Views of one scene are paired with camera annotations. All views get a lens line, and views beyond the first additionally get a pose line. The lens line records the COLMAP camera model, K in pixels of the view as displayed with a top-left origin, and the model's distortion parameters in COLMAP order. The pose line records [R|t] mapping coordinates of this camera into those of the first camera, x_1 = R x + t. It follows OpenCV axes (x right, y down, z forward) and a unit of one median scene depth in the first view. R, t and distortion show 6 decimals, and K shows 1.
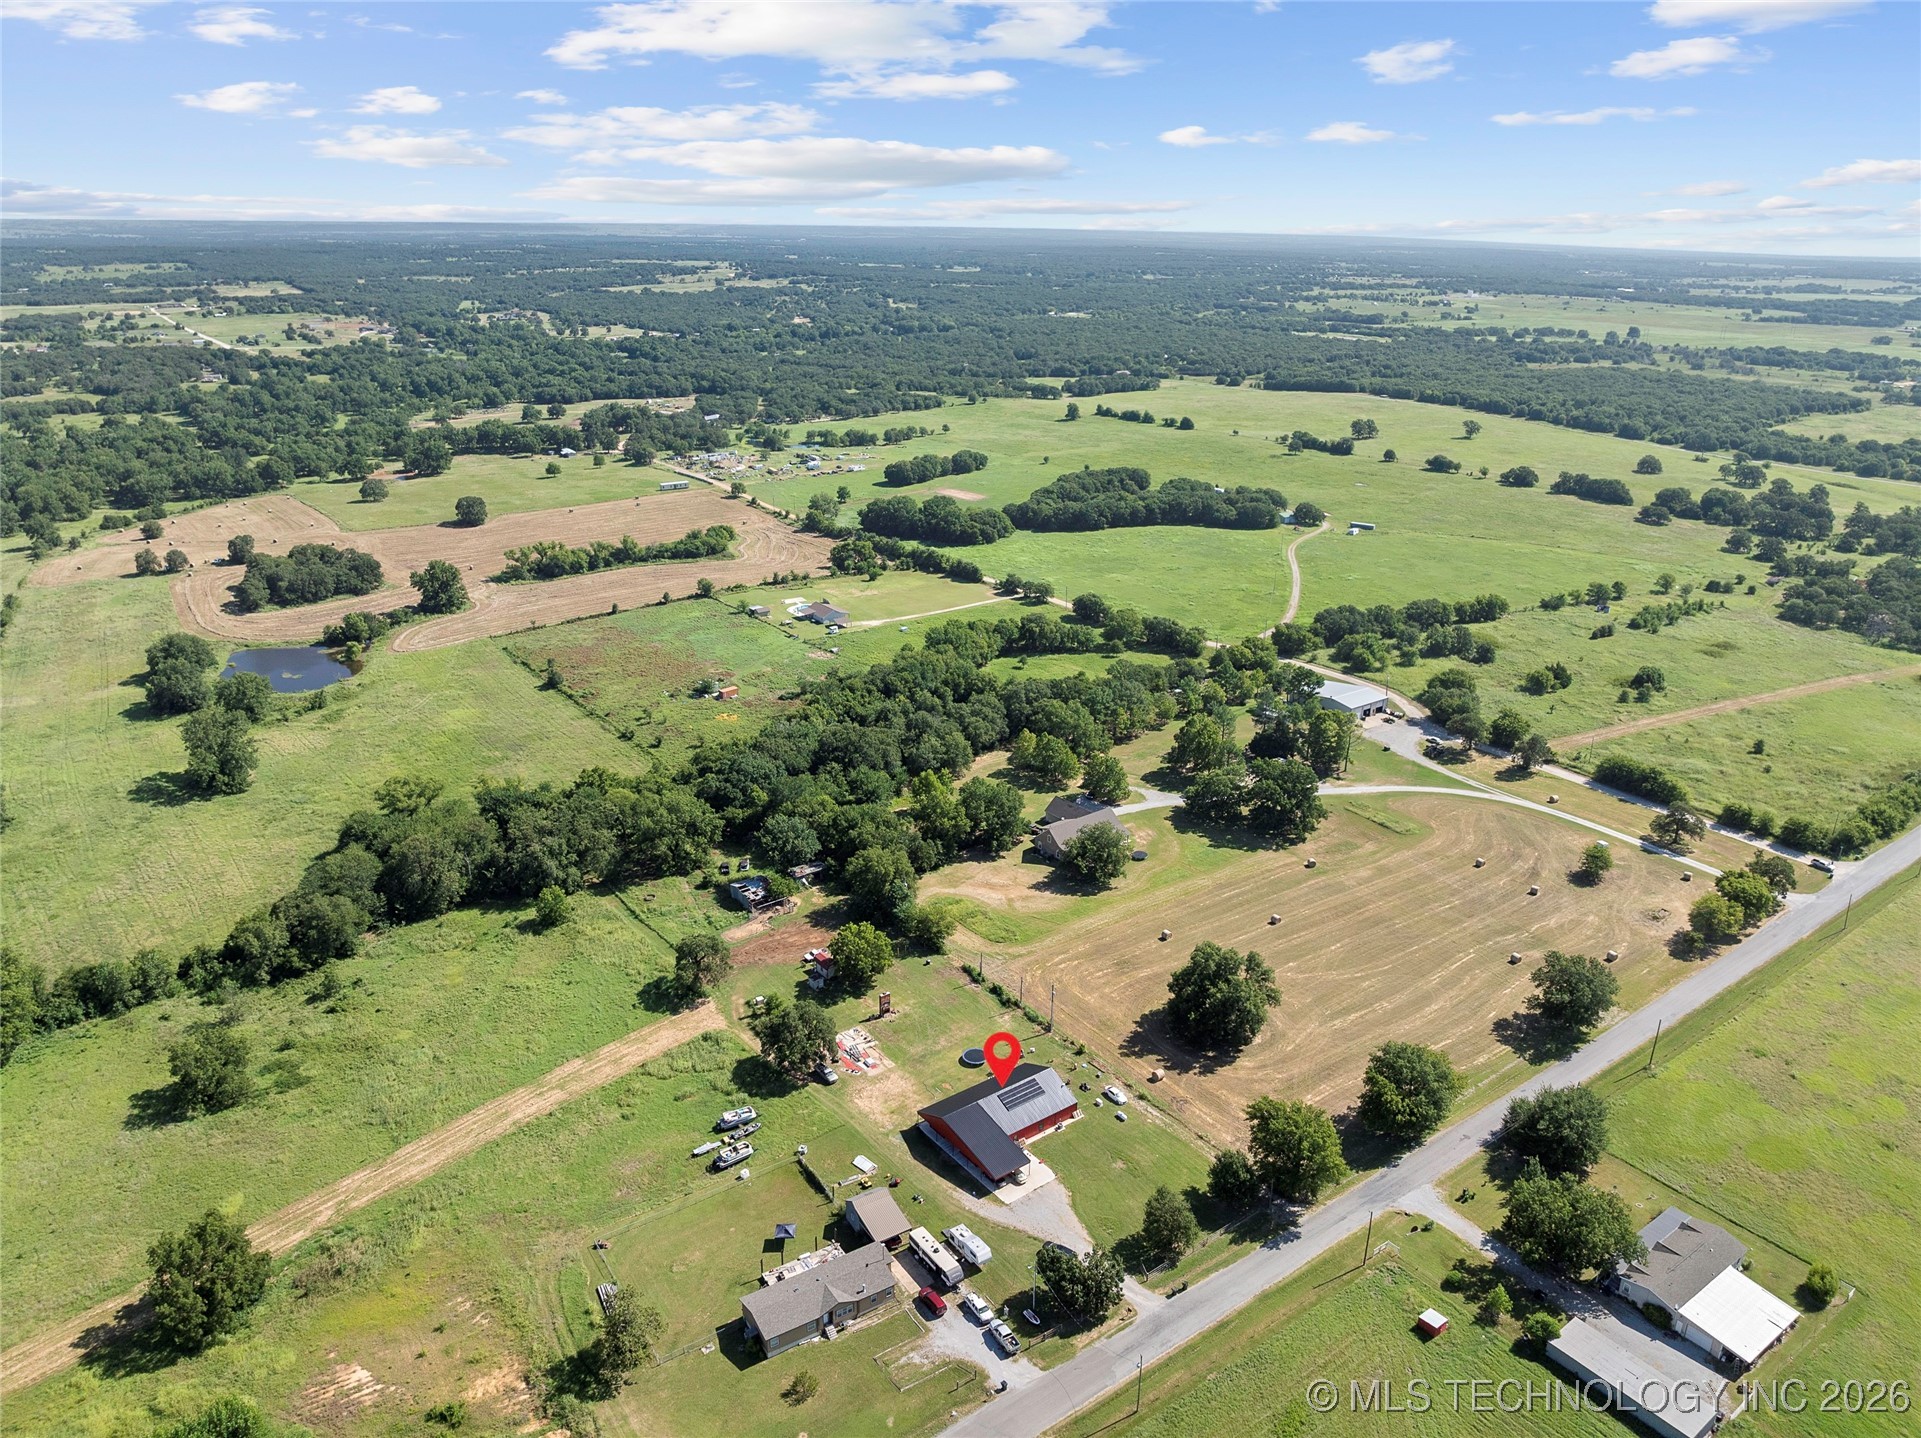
lens RADIAL K [[1345.9, 0, 967.7], [0, 1345.9, 717.0], [0, 0, 1]] dist [-0.035279, 0.000795]
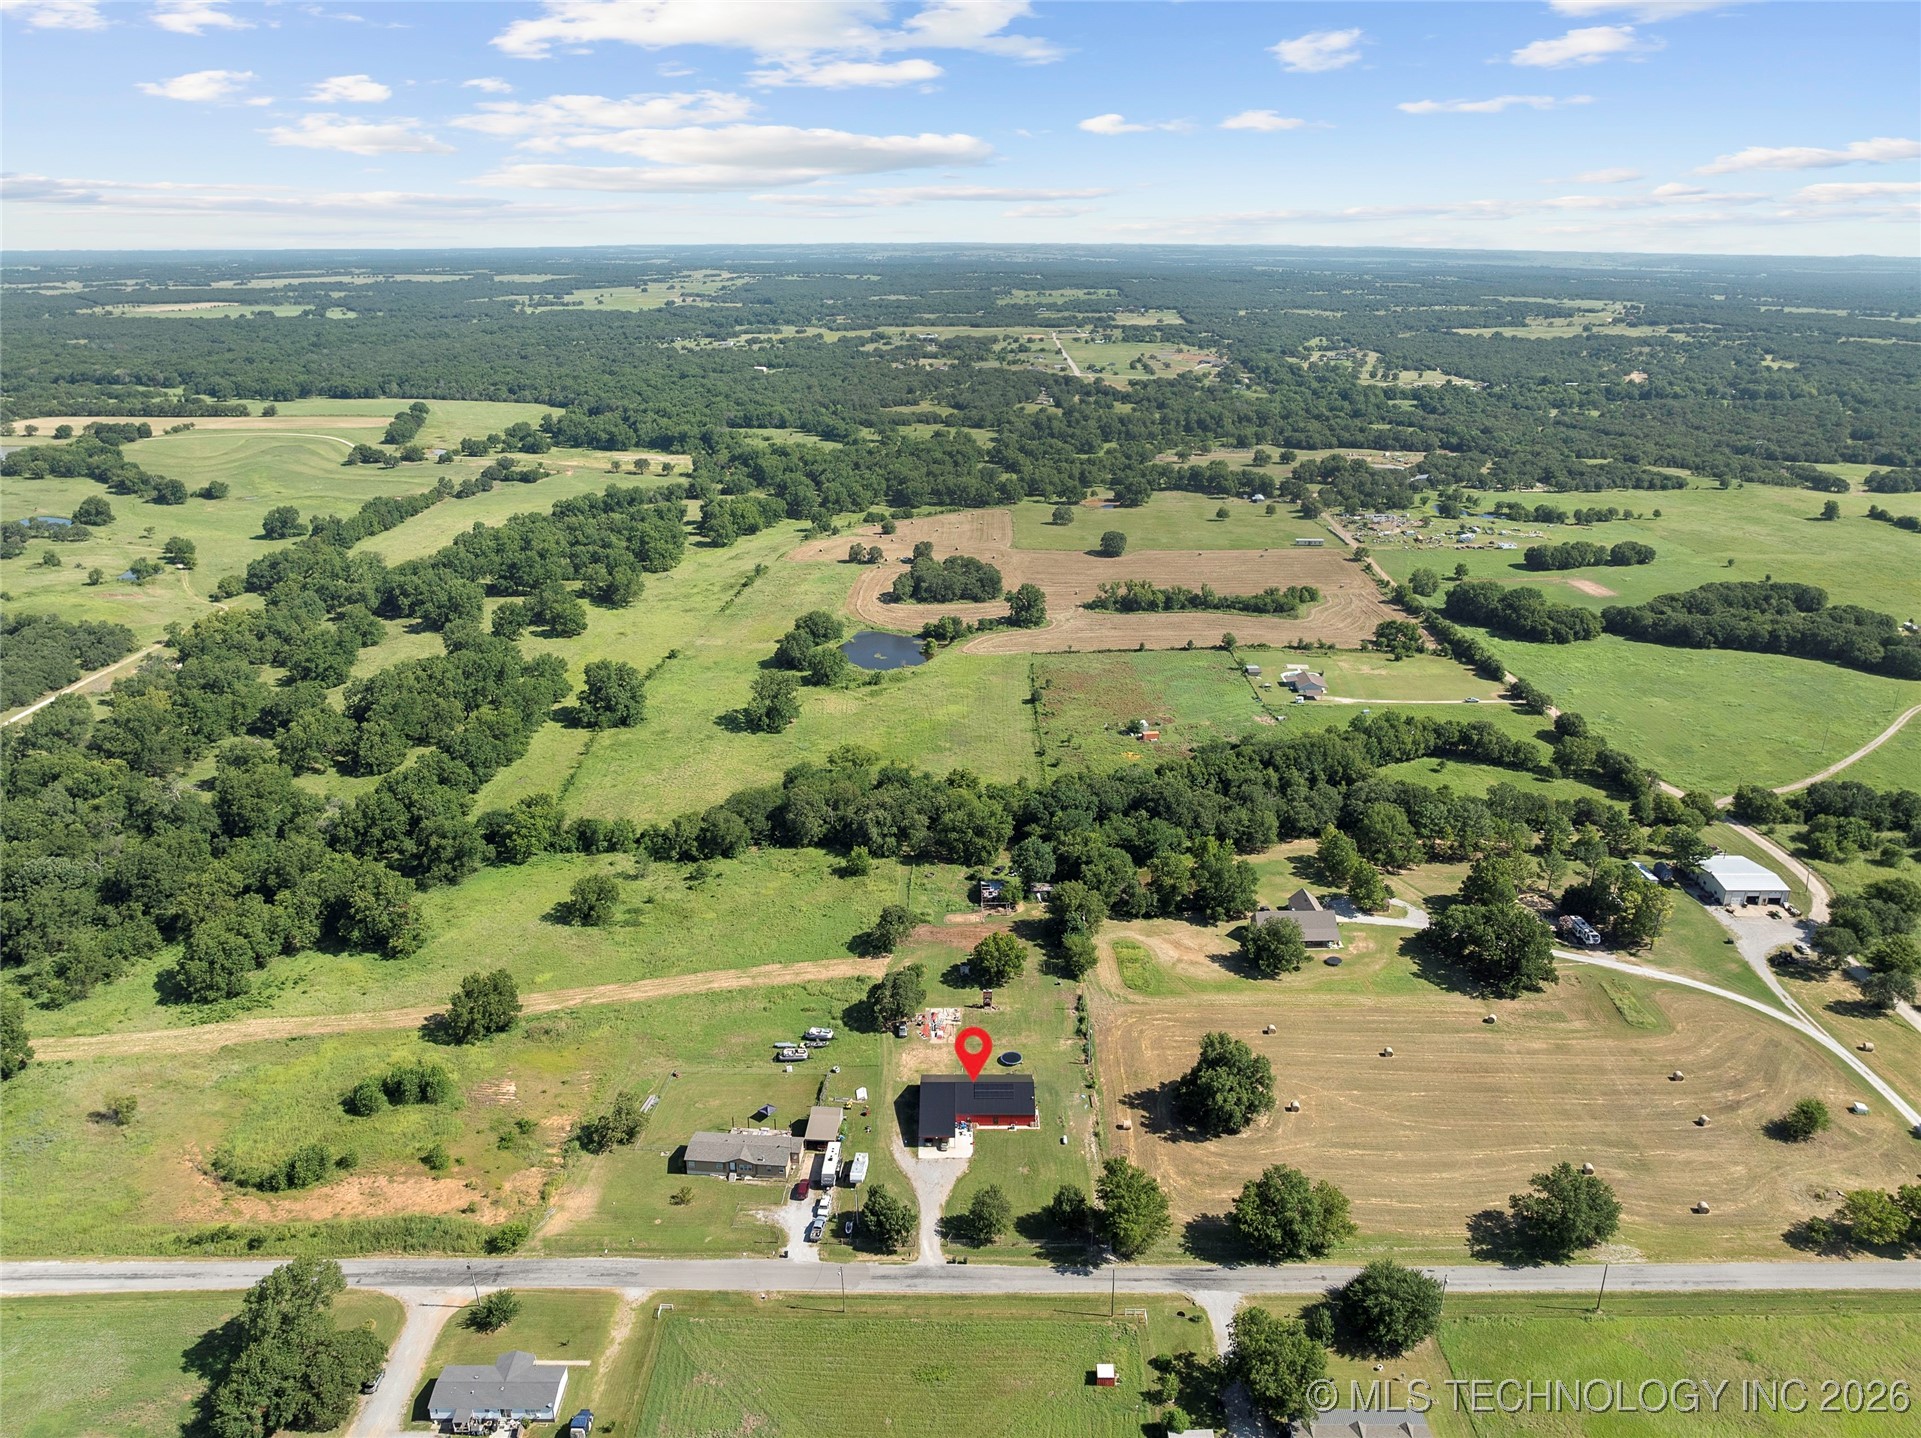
lens RADIAL K [[1345.9, 0, 967.7], [0, 1345.9, 717.0], [0, 0, 1]] dist [-0.035279, 0.000795]
pose [[0.798375, 0.191535, -0.570887, 0.333064], [-0.201514, 0.978384, 0.046439, -0.053378], [0.567442, 0.077966, 0.819714, -0.022265]]
